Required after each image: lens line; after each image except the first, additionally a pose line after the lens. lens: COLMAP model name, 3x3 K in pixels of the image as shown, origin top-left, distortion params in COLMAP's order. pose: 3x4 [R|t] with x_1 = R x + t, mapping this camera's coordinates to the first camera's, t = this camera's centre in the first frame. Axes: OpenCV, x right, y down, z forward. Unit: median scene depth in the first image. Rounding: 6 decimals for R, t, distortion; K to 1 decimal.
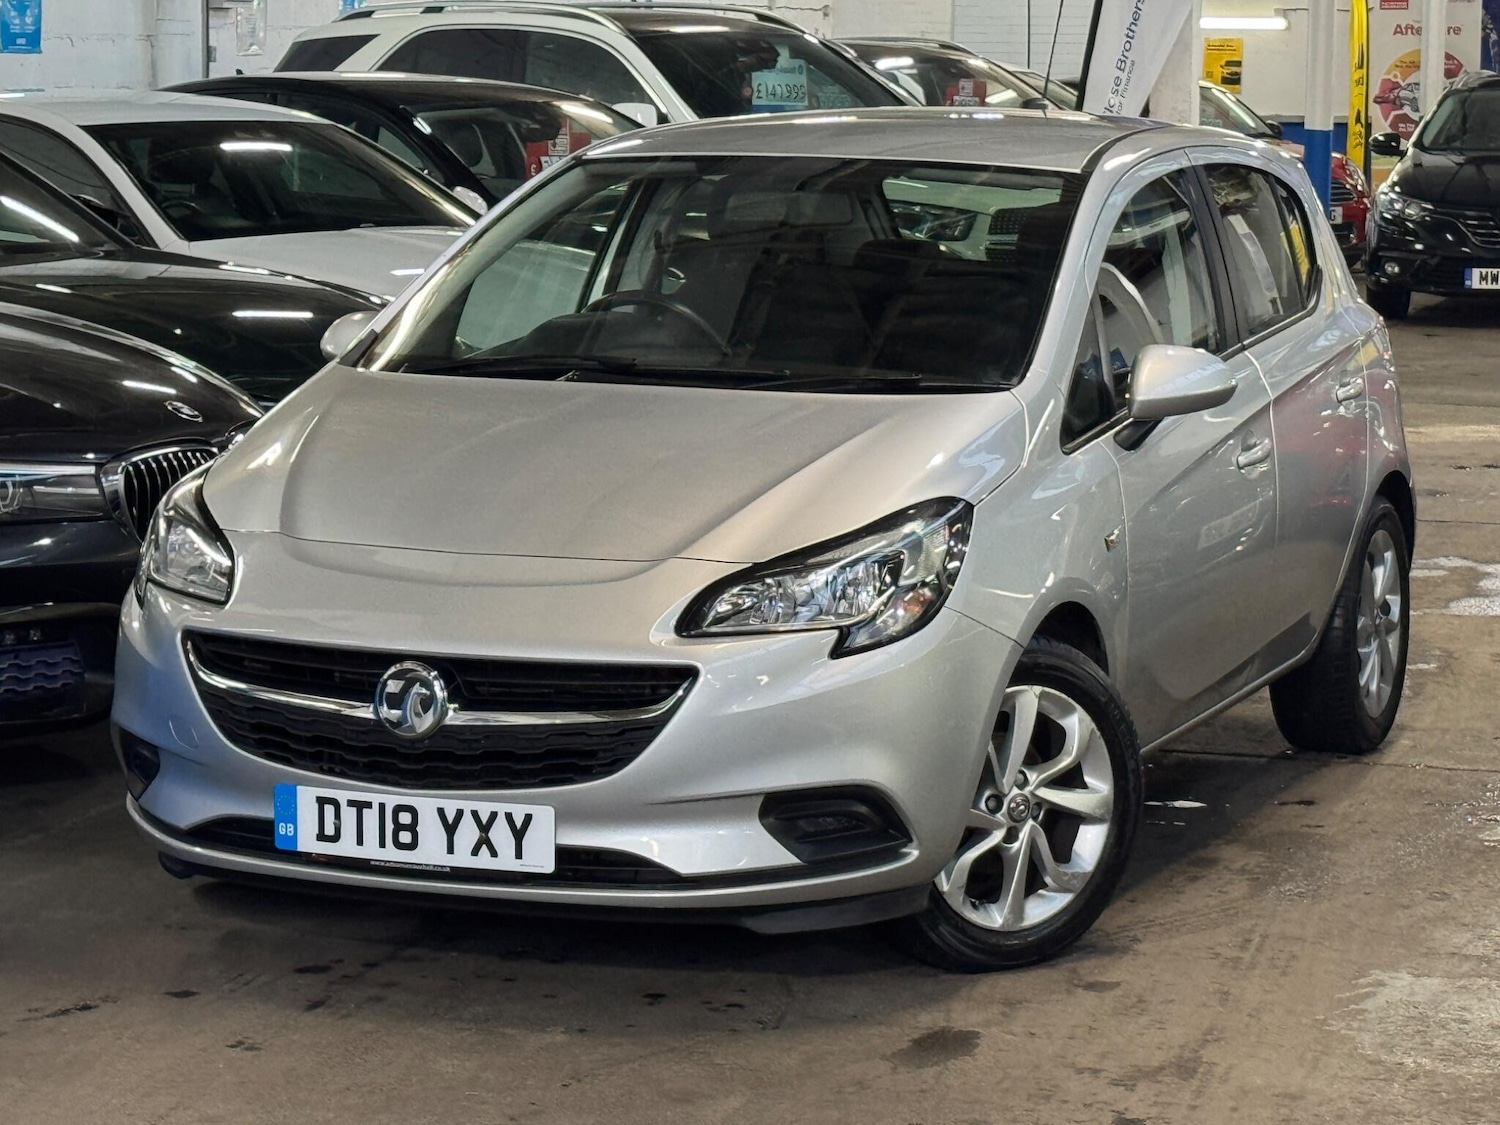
lens RADIAL K [[4293.4, 0, 750.0], [0, 4293.4, 562.5], [0, 0, 1]] dist [0.100262, 1.310691]
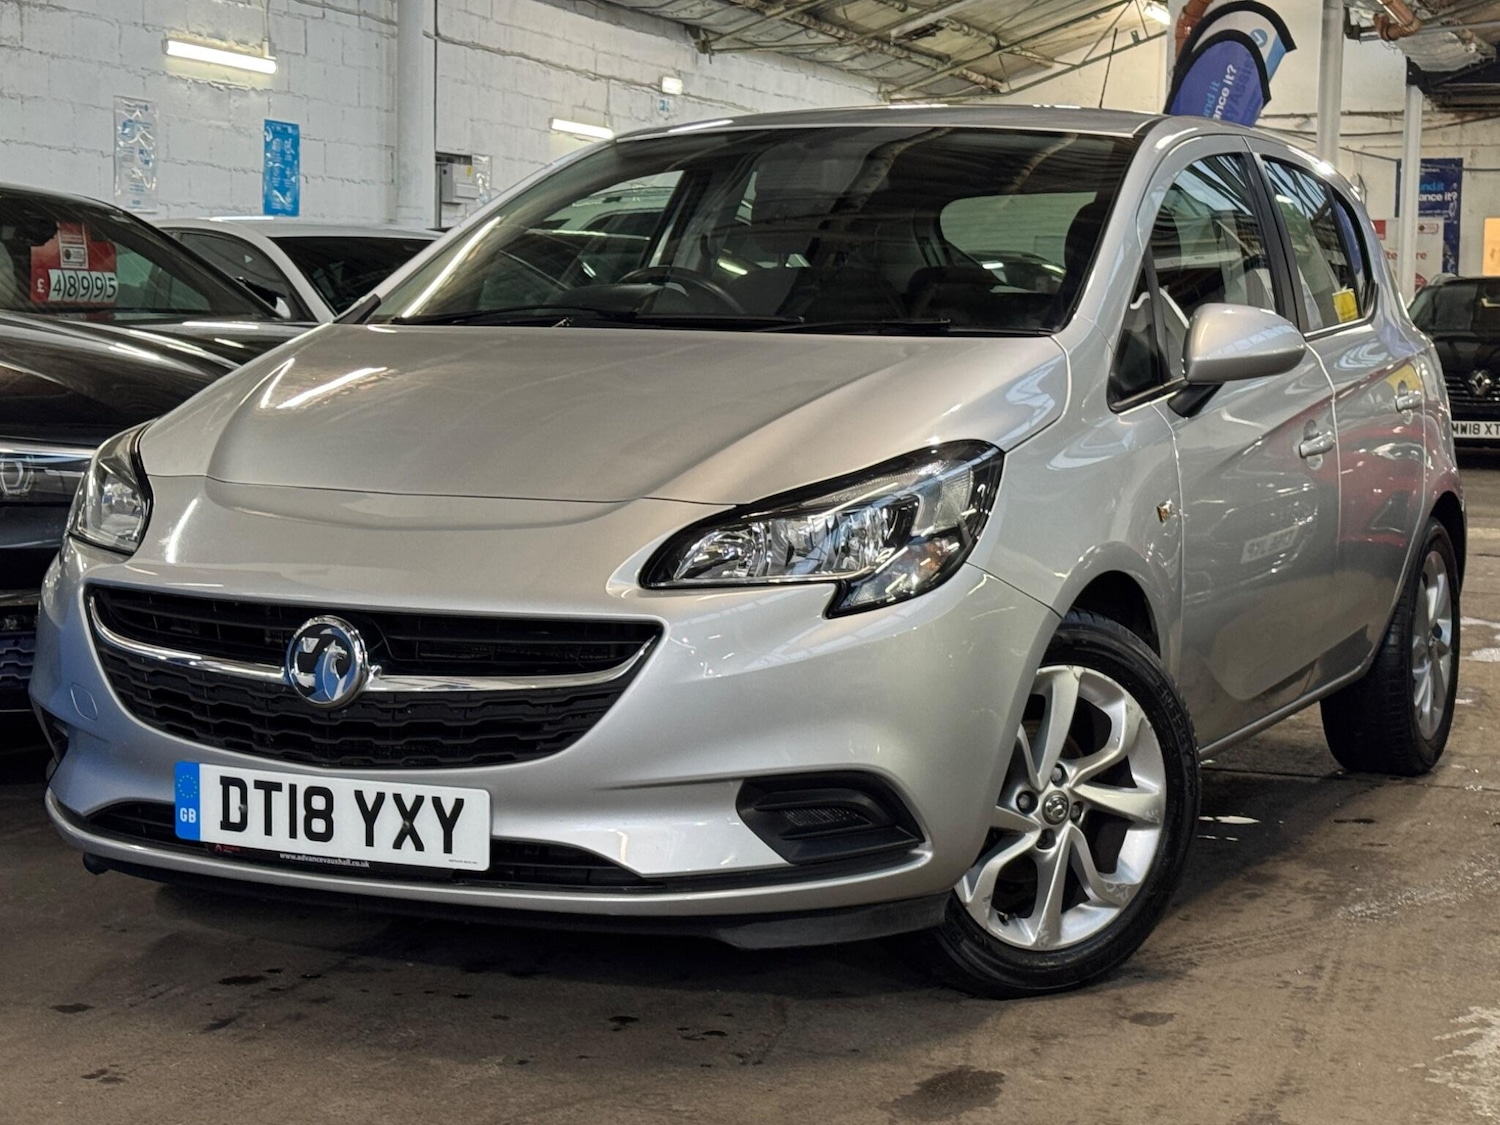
lens RADIAL K [[2924.6, 0, 716.3], [0, 2924.6, 555.2], [0, 0, 1]] dist [0.153326, -0.012827]
pose [[0.997964, 0.010537, -0.062910, 0.031454], [-0.013258, 0.998988, -0.042984, 0.033153], [0.062393, 0.043730, 0.997093, 0.410294]]
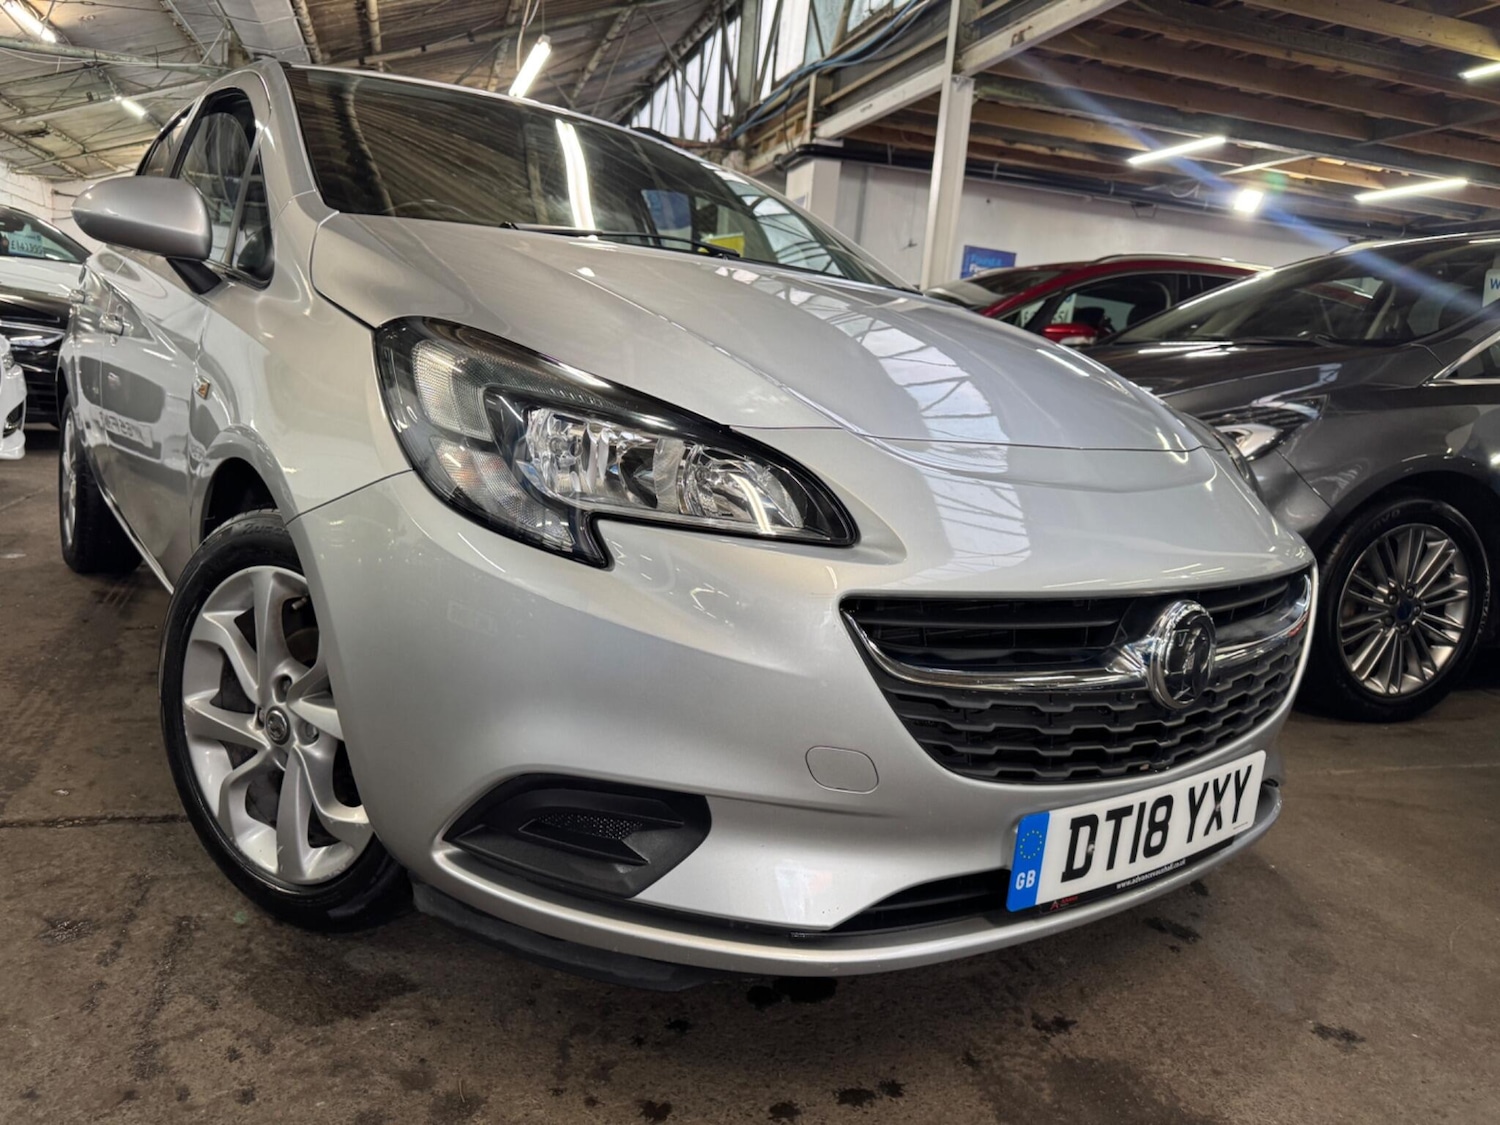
lens RADIAL K [[1062.1, 0, 743.7], [0, 1062.1, 554.2], [0, 0, 1]] dist [0.002500, -0.004625]
pose [[0.523006, -0.108904, 0.845343, -0.252646], [0.026088, 0.993384, 0.111835, -0.006069], [-0.851930, -0.036438, 0.522387, 0.922815]]
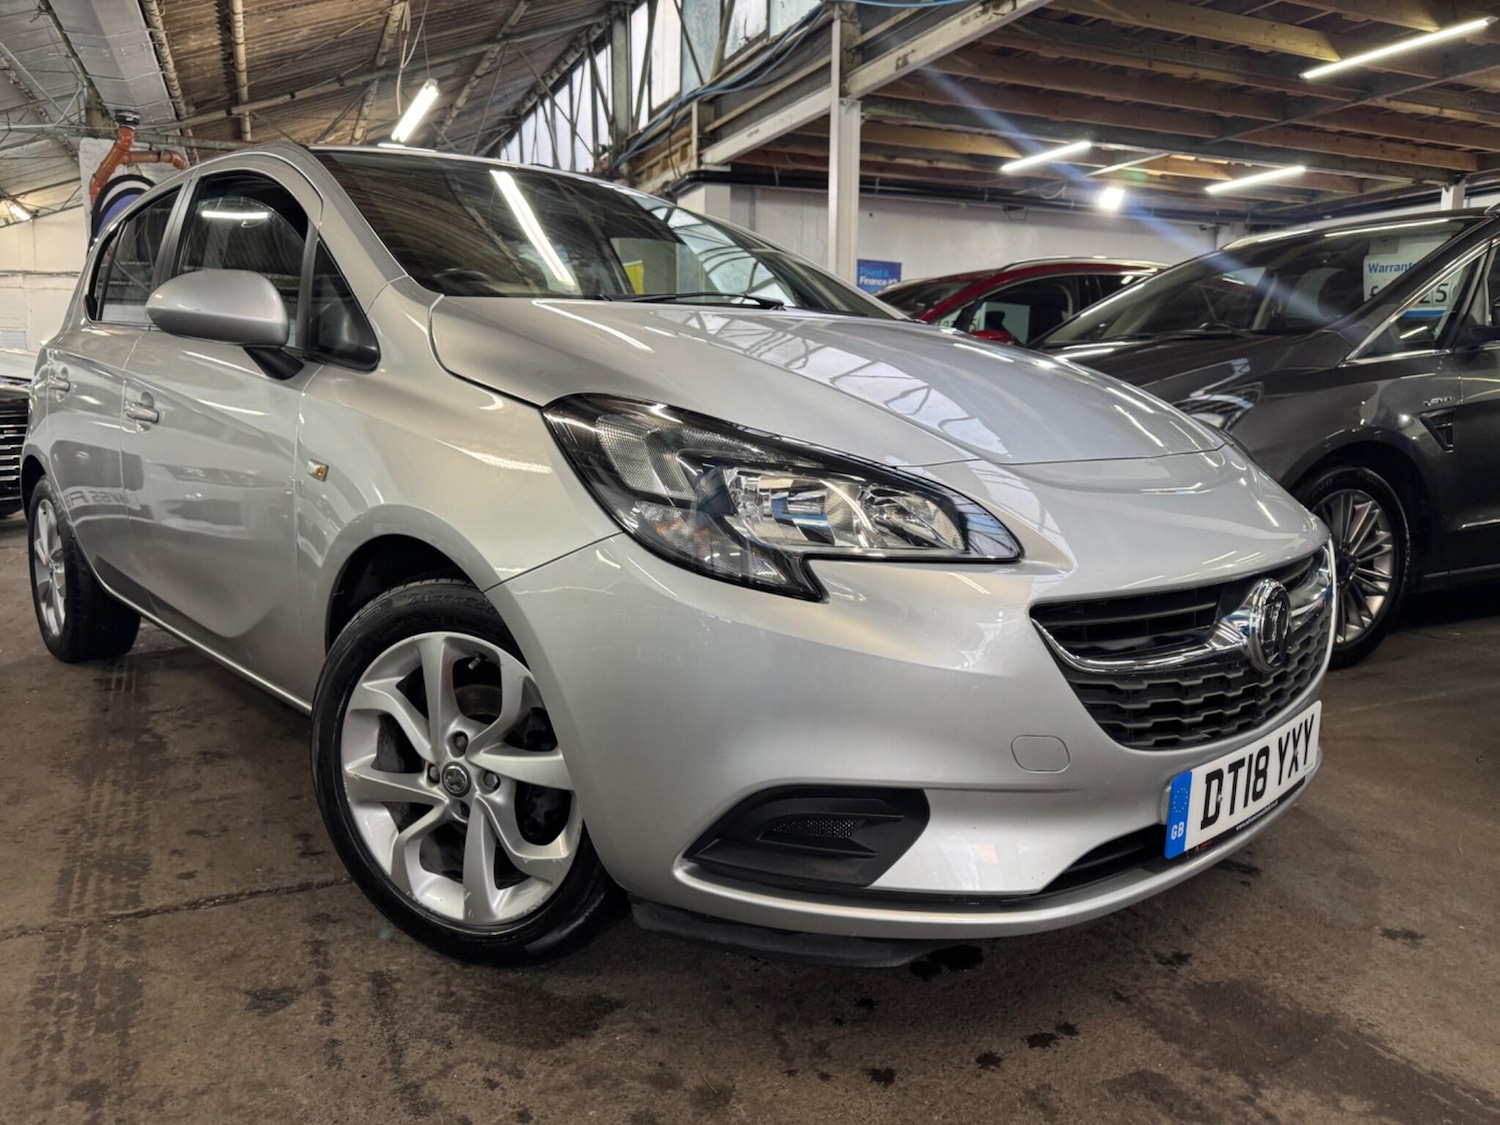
lens RADIAL K [[1056.3, 0, 750.0], [0, 1056.3, 562.5], [0, 0, 1]] dist [0.006211, -0.007813]
pose [[0.418629, -0.149208, 0.895816, -0.290796], [0.112240, 0.987349, 0.112003, -0.014037], [-0.901195, 0.053658, 0.430080, 0.952861]]
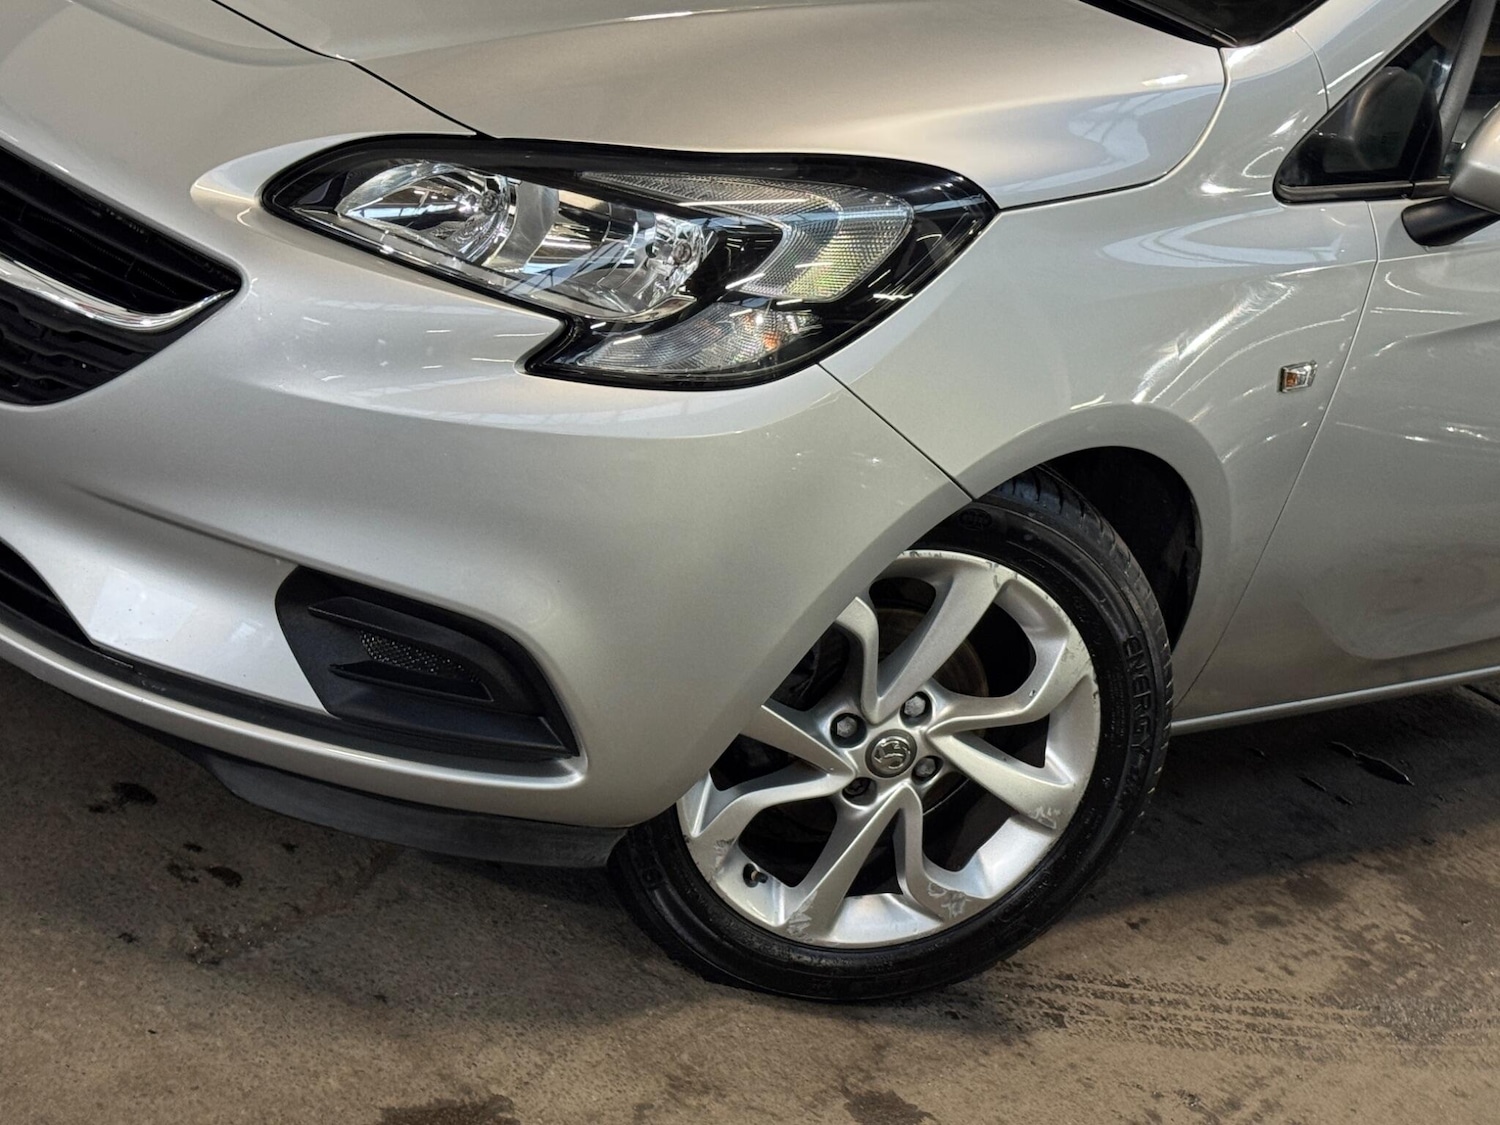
lens RADIAL K [[2929.7, 0, 750.0], [0, 2929.7, 562.5], [0, 0, 1]] dist [0.134203, 0.135777]
pose [[0.889279, 0.411037, -0.200578, 0.113677], [-0.377913, 0.907382, 0.183955, -0.028277], [0.257613, -0.087786, 0.962252, 0.642120]]
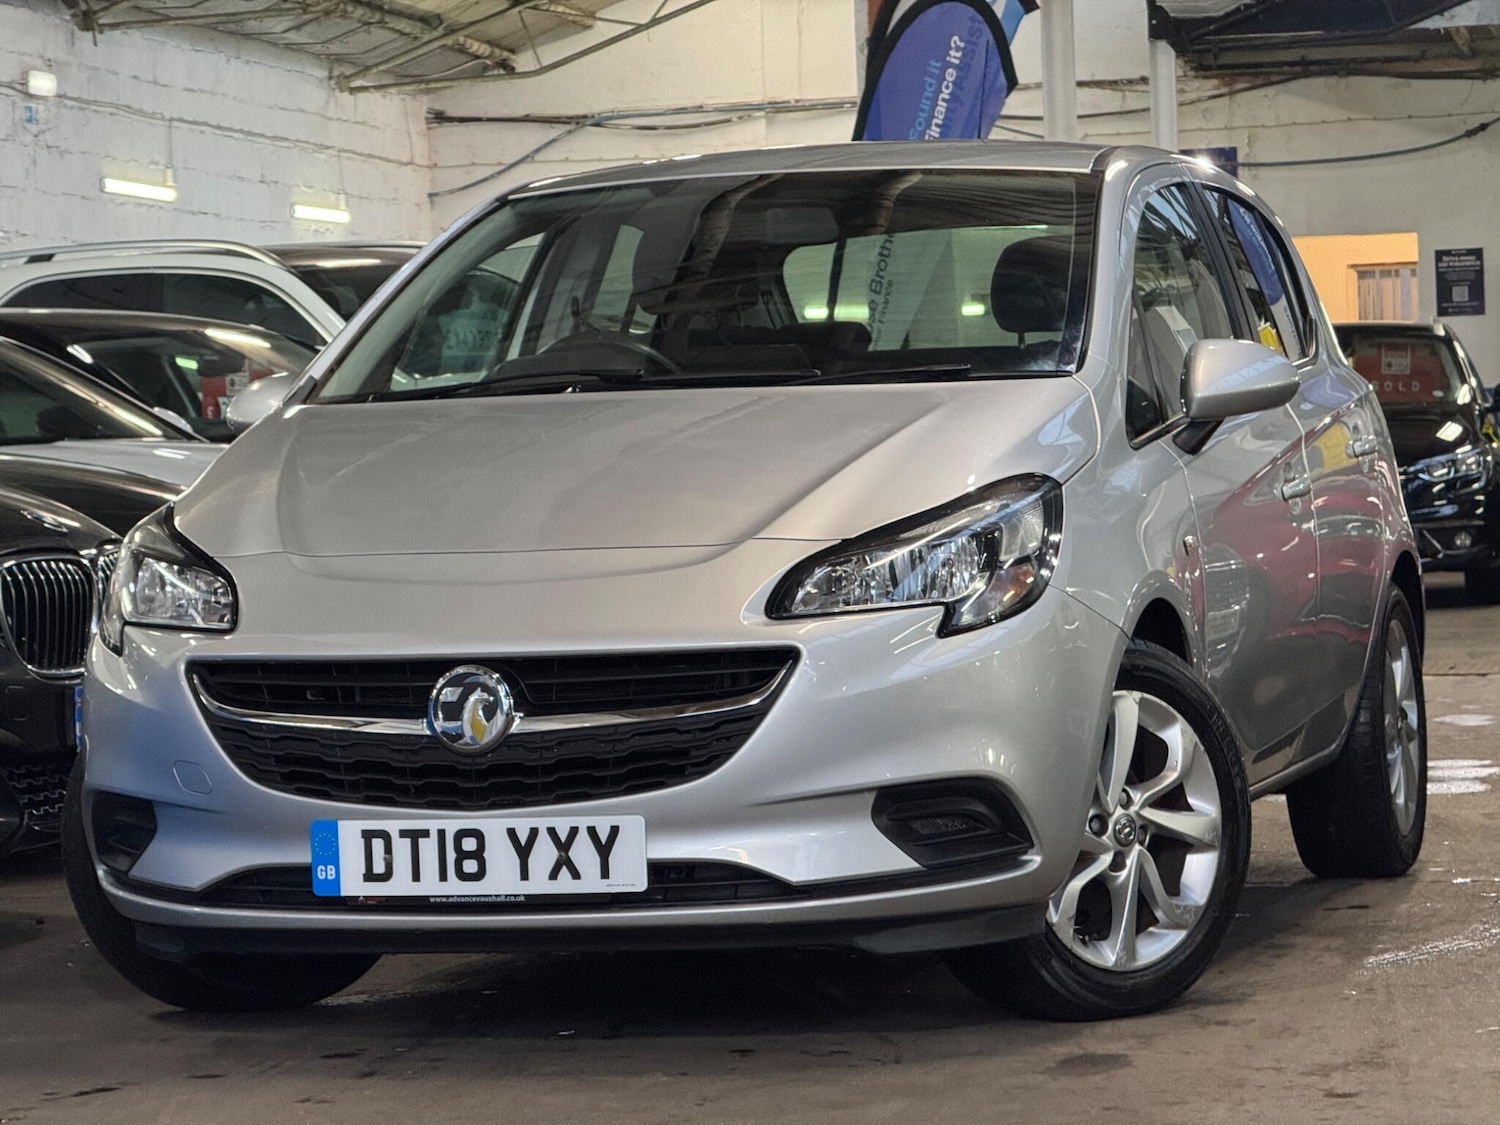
lens RADIAL K [[5425.9, 0, 722.0], [0, 5425.9, 561.6], [0, 0, 1]] dist [0.269276, 1.000964]
pose [[0.993982, -0.048462, 0.098242, -0.129167], [0.058406, 0.993169, -0.101011, 0.112093], [-0.092676, 0.106141, 0.990023, -0.109626]]
